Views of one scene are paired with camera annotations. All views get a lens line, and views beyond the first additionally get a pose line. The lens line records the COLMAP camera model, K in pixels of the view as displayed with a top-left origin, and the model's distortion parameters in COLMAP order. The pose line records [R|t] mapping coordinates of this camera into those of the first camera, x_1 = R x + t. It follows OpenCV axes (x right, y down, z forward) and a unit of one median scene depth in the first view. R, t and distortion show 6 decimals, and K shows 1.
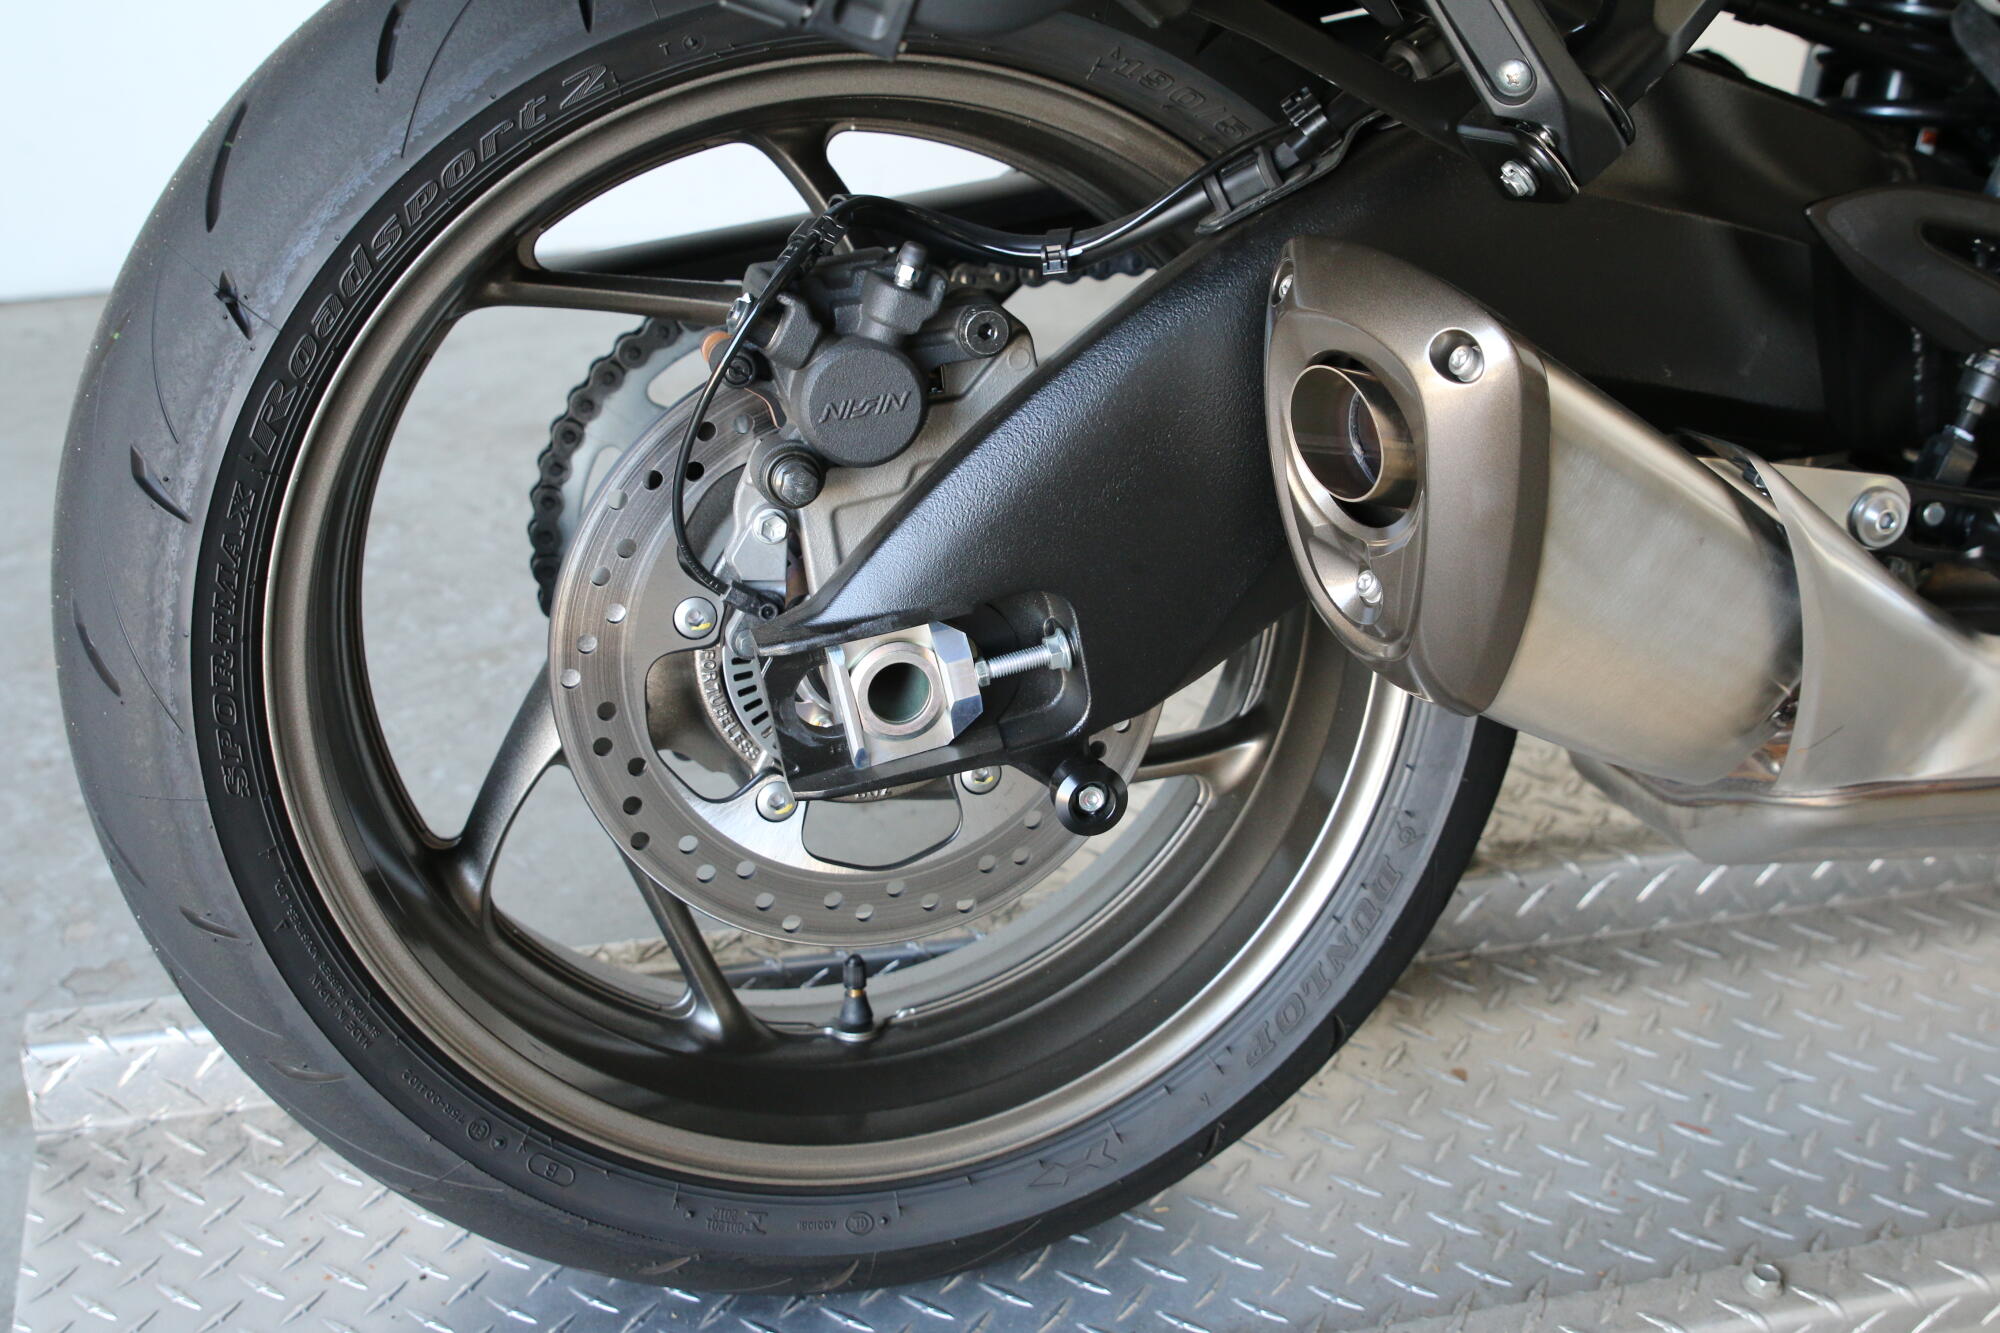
lens RADIAL K [[2548.1, 0, 1000.0], [0, 2548.1, 666.5], [0, 0, 1]] dist [-0.100101, 0.104244]
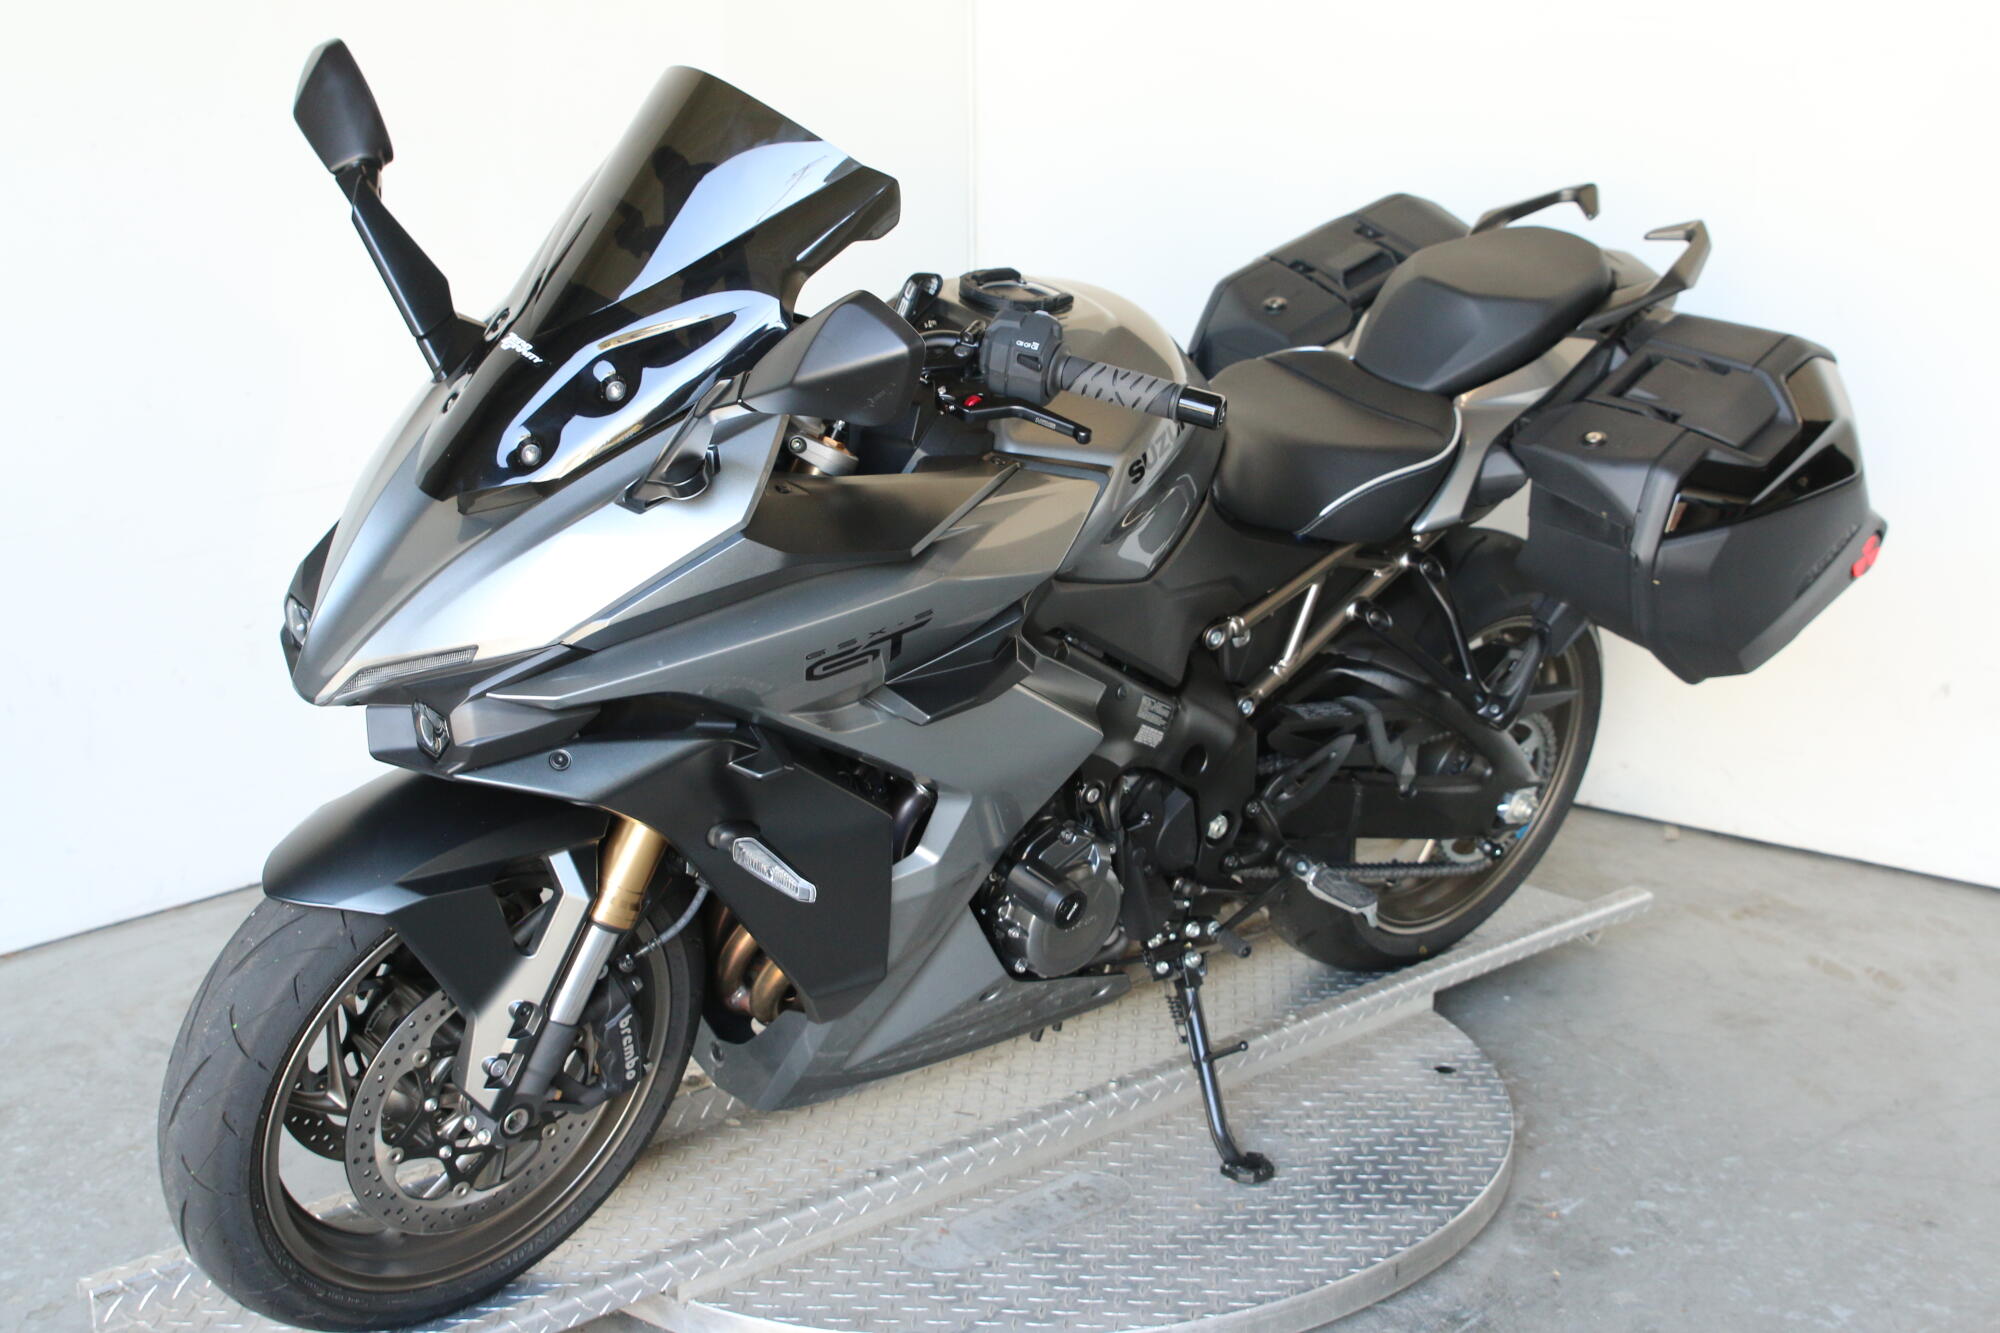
lens RADIAL K [[2604.0, 0, 1000.9], [0, 2604.0, 627.5], [0, 0, 1]] dist [-0.099768, 0.125901]
pose [[0.883993, -0.156477, 0.440536, -0.715928], [0.269538, 0.940525, -0.206791, 0.339107], [-0.381977, 0.301542, 0.873594, -1.644584]]
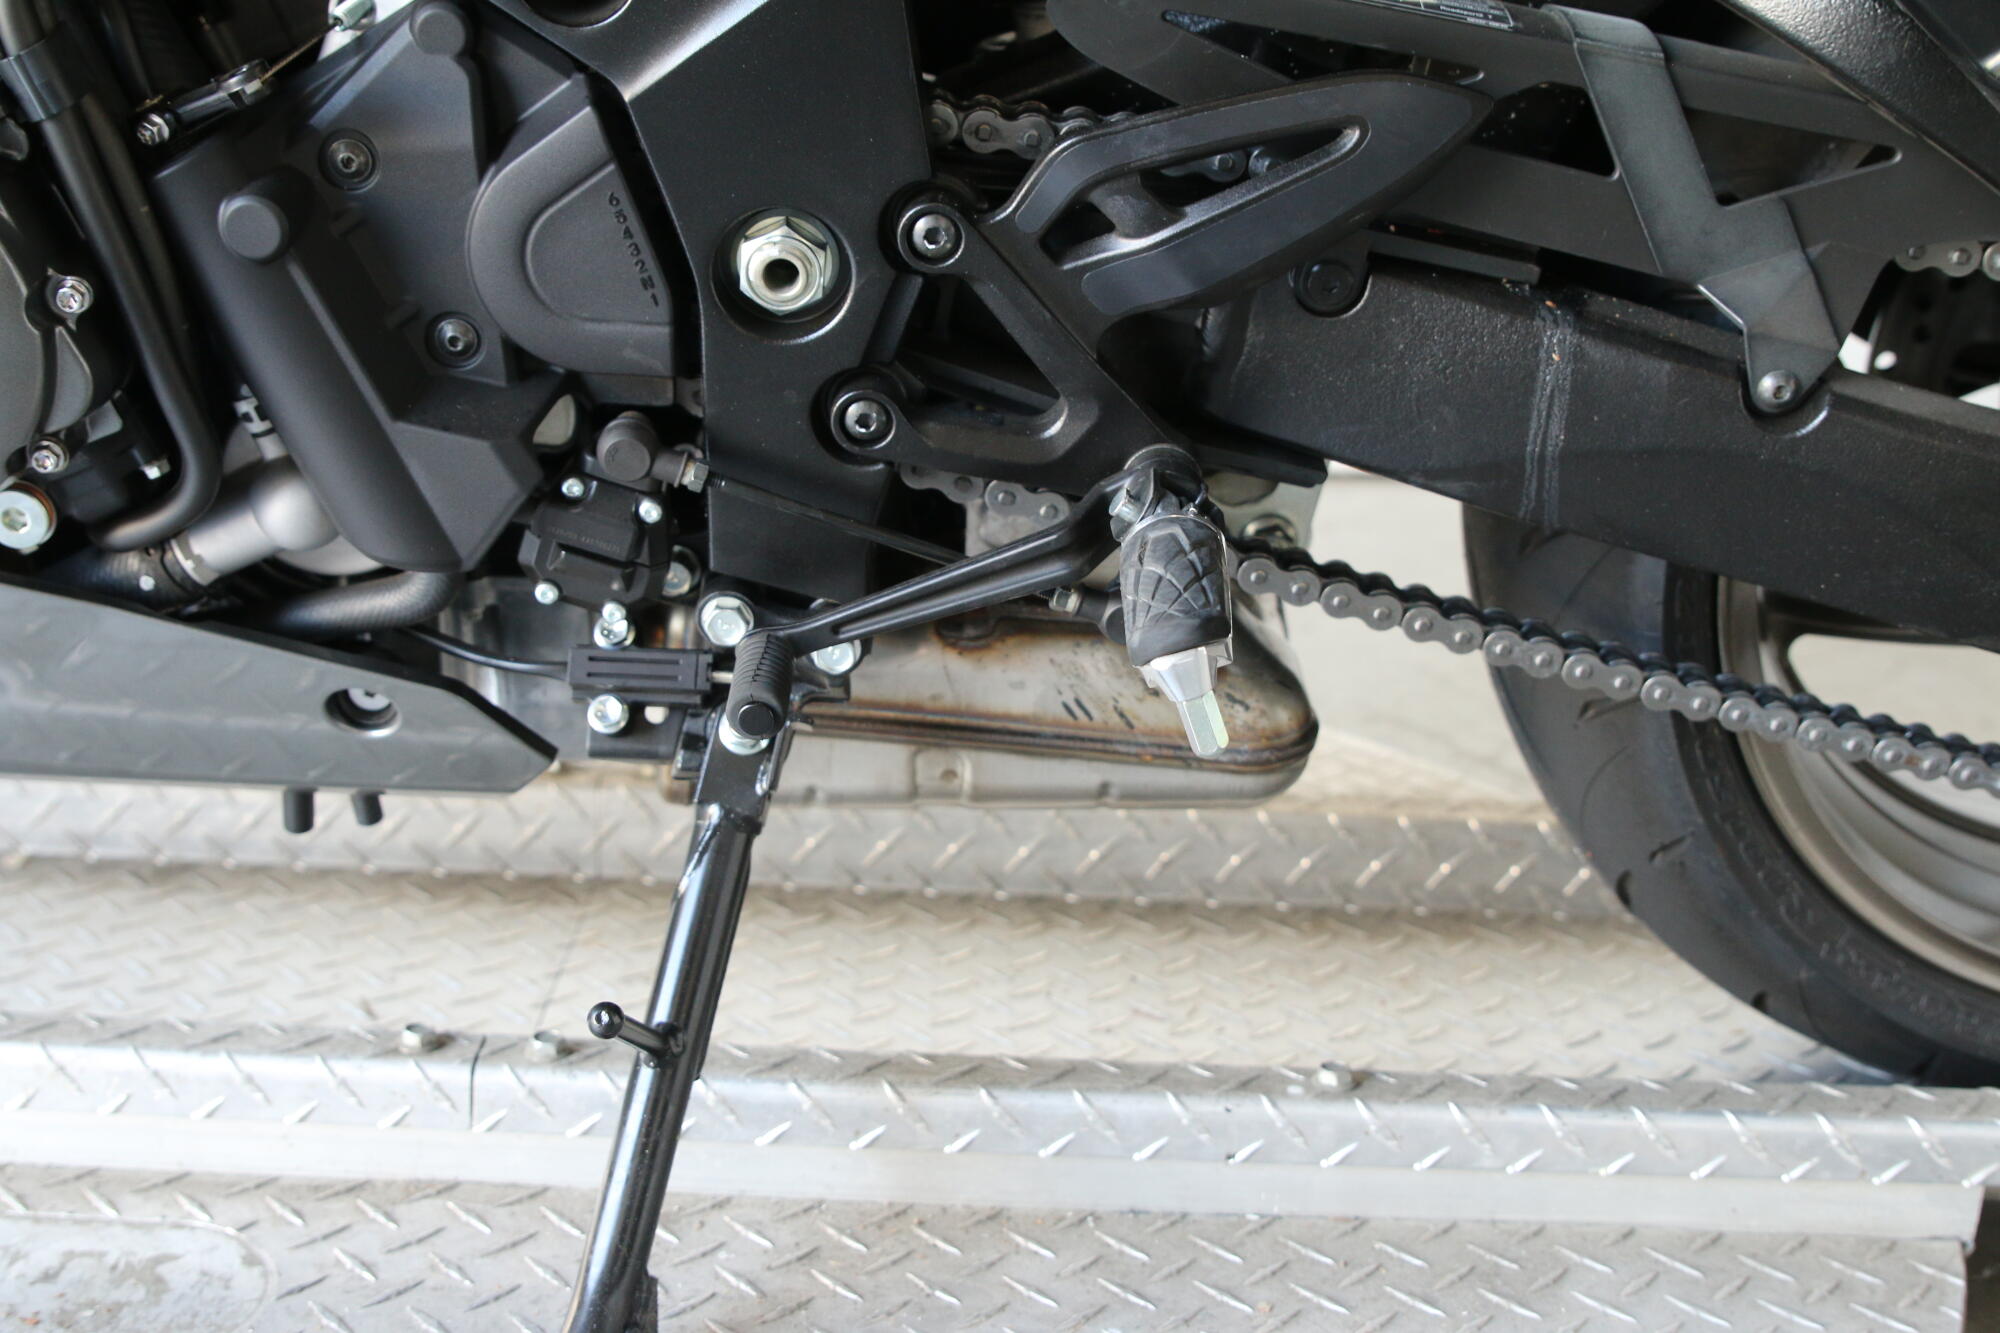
lens RADIAL K [[2513.9, 0, 1000.0], [0, 2513.9, 666.5], [0, 0, 1]] dist [-0.107505, 0.116035]
pose [[0.972417, 0.064784, -0.224073, 1.093226], [-0.119111, 0.963877, -0.238232, 0.317283], [0.200545, 0.258350, 0.945006, 0.253689]]
